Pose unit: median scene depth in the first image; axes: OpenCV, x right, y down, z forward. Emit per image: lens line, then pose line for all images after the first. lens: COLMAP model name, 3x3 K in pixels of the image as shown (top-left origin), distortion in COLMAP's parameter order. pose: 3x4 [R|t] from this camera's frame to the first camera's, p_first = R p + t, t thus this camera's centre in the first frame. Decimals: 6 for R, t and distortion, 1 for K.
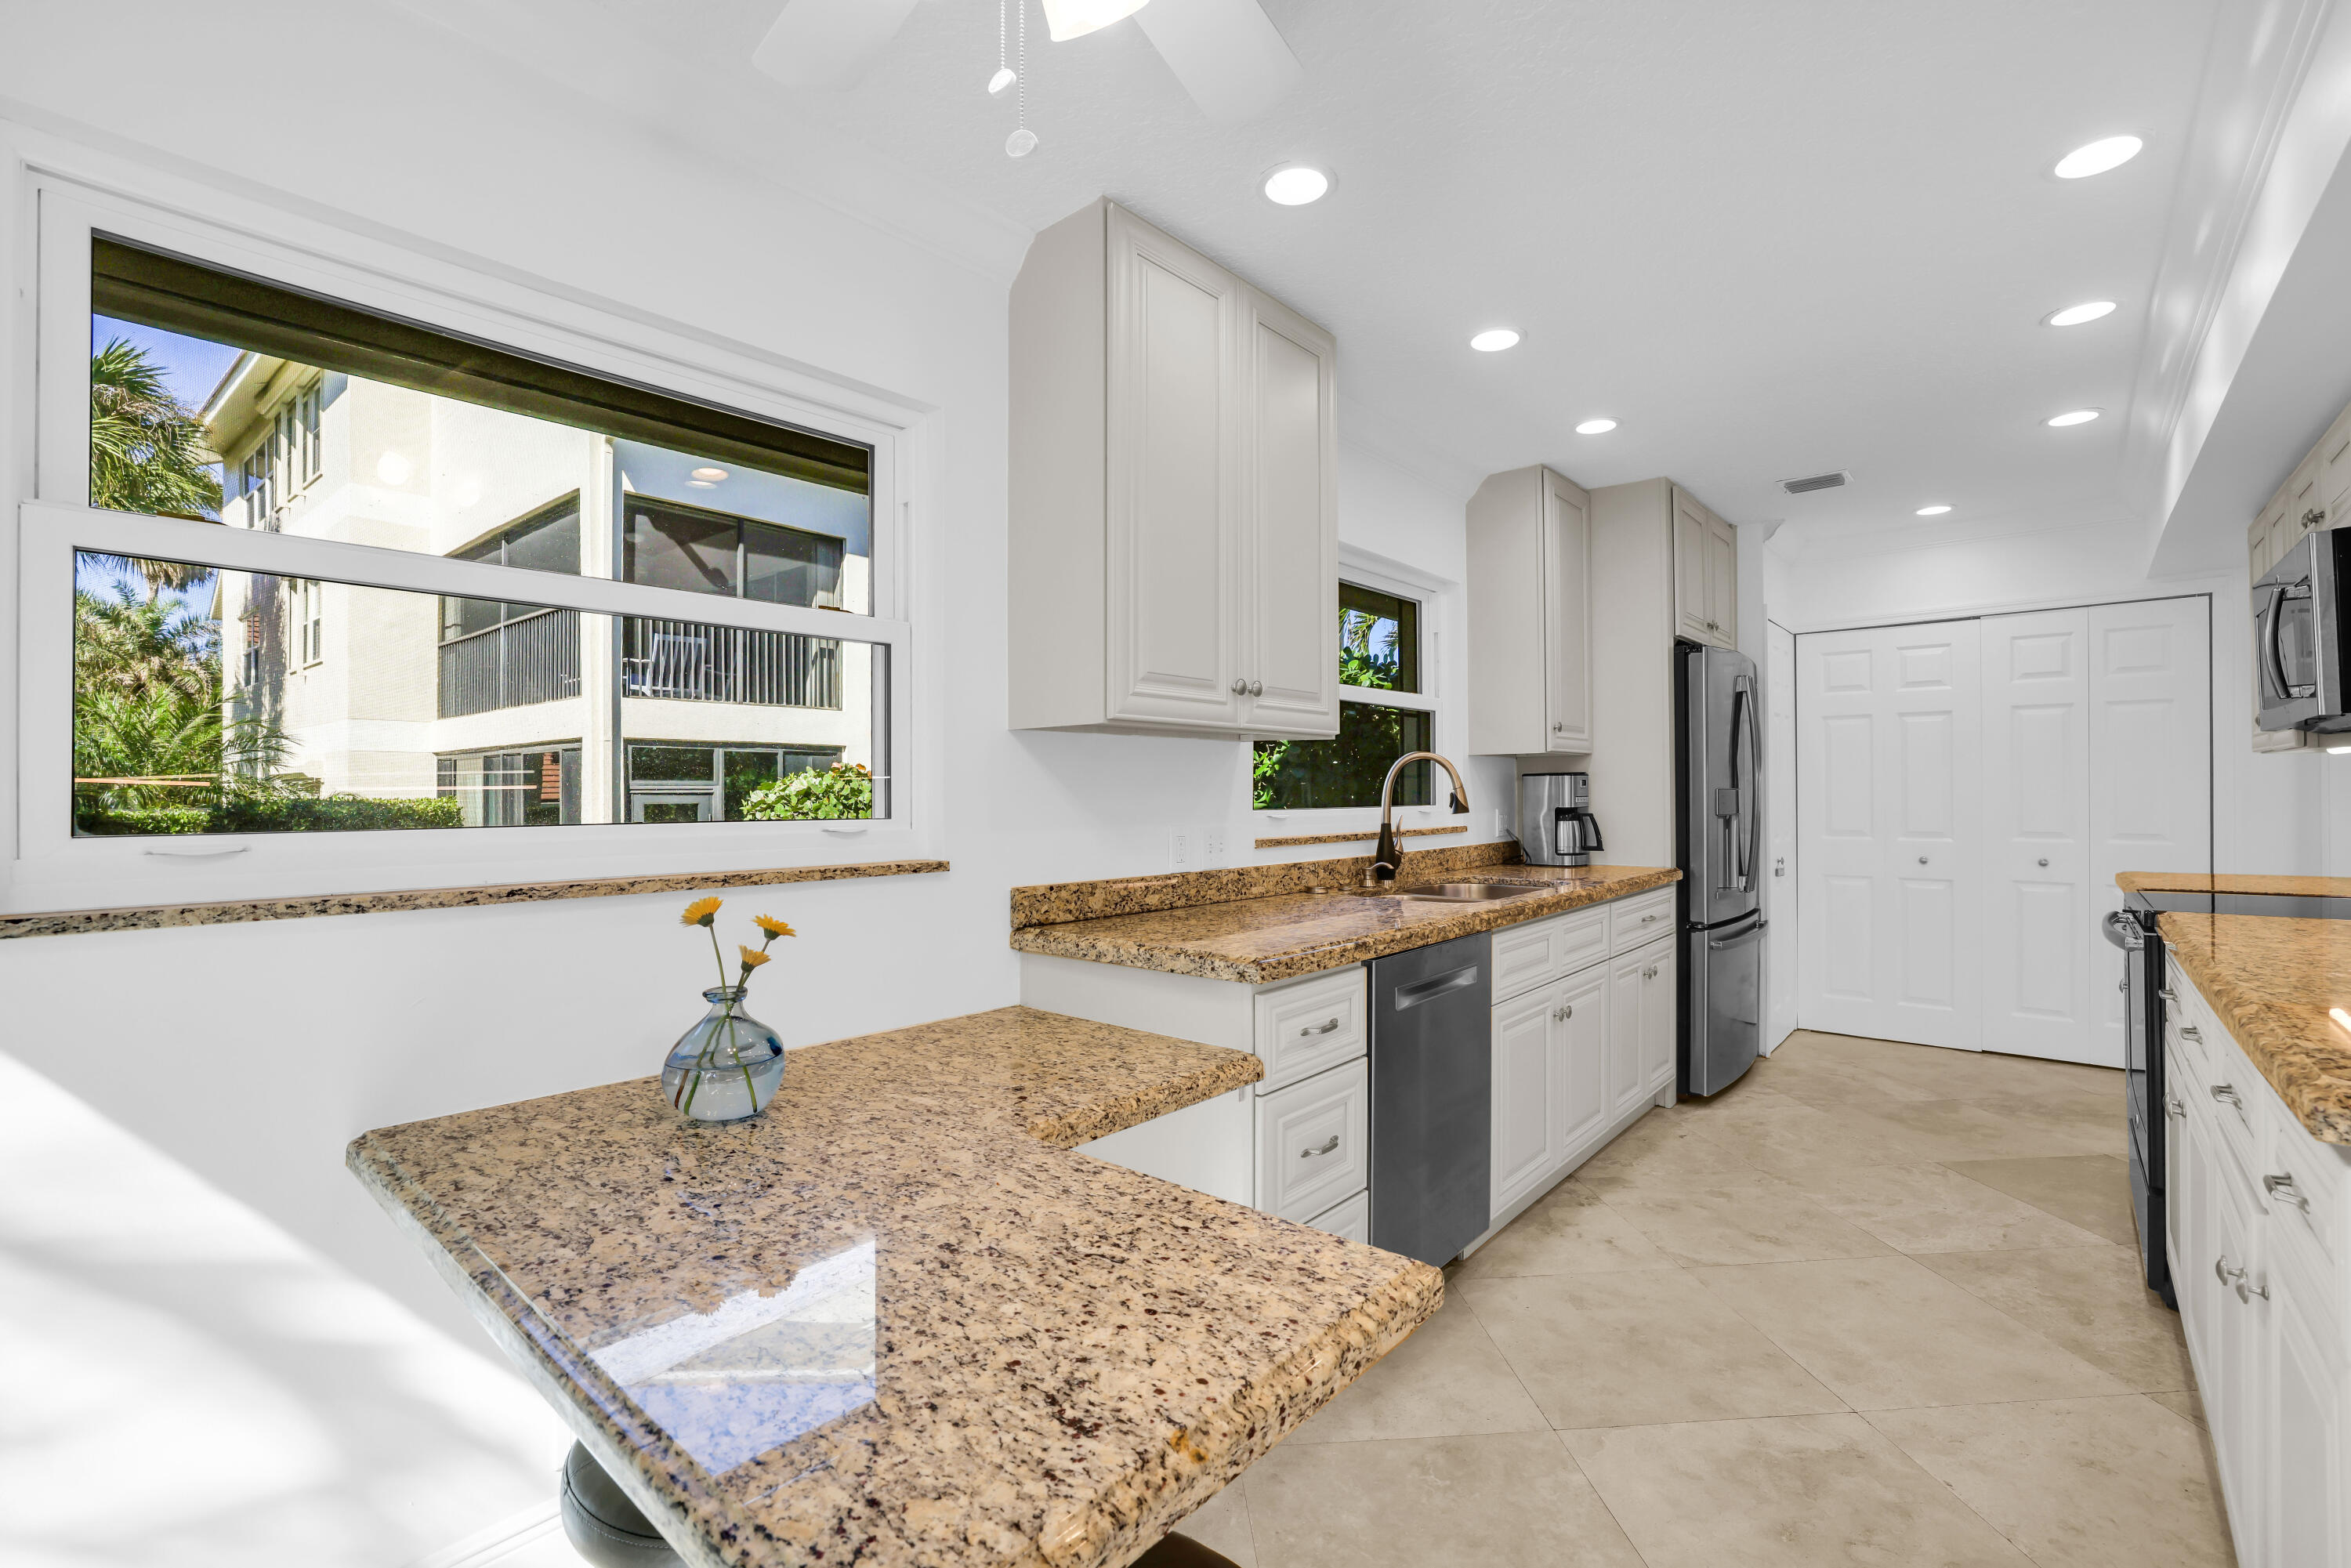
lens RADIAL K [[1028.3, 0, 1174.4], [0, 1028.3, 787.9], [0, 0, 1]] dist [-0.053919, 0.021818]
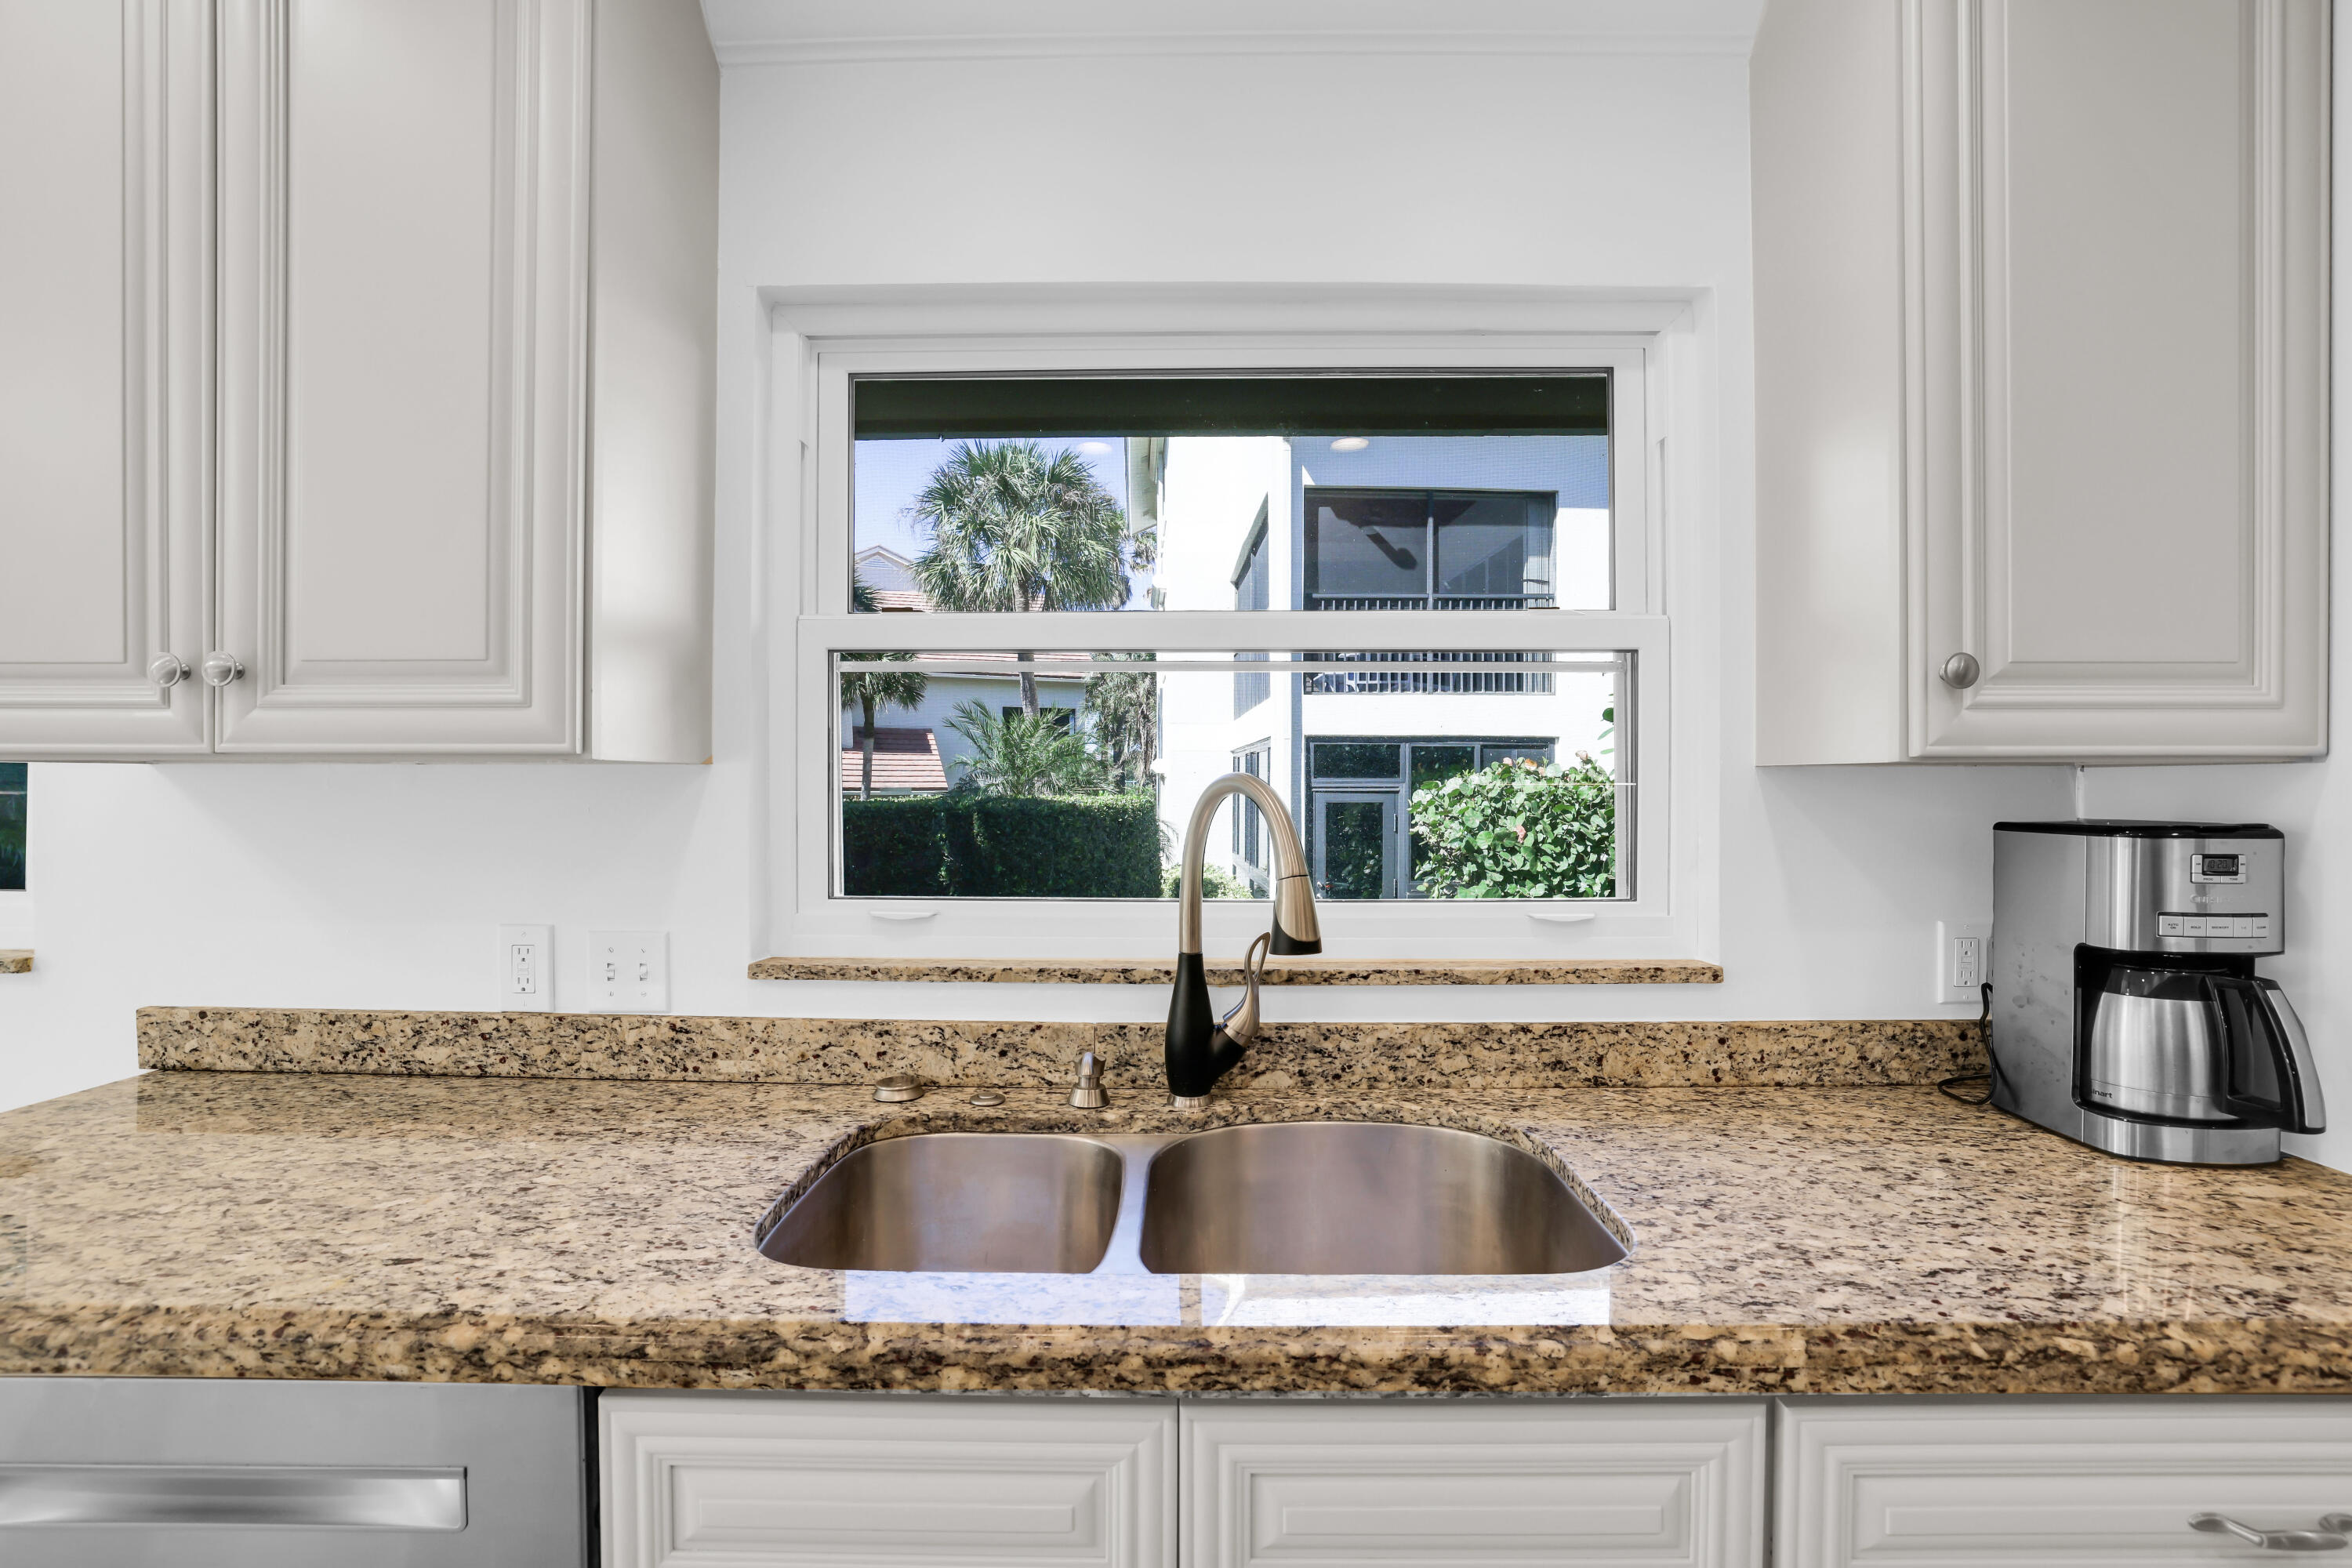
lens RADIAL K [[1059.7, 0, 1173.3], [0, 1059.7, 779.8], [0, 0, 1]] dist [-0.018531, -0.000035]
pose [[0.646312, 0.005947, -0.763050, 0.431198], [-0.002964, 0.999982, 0.005283, -0.028409], [0.763067, -0.001152, 0.646318, 0.608079]]
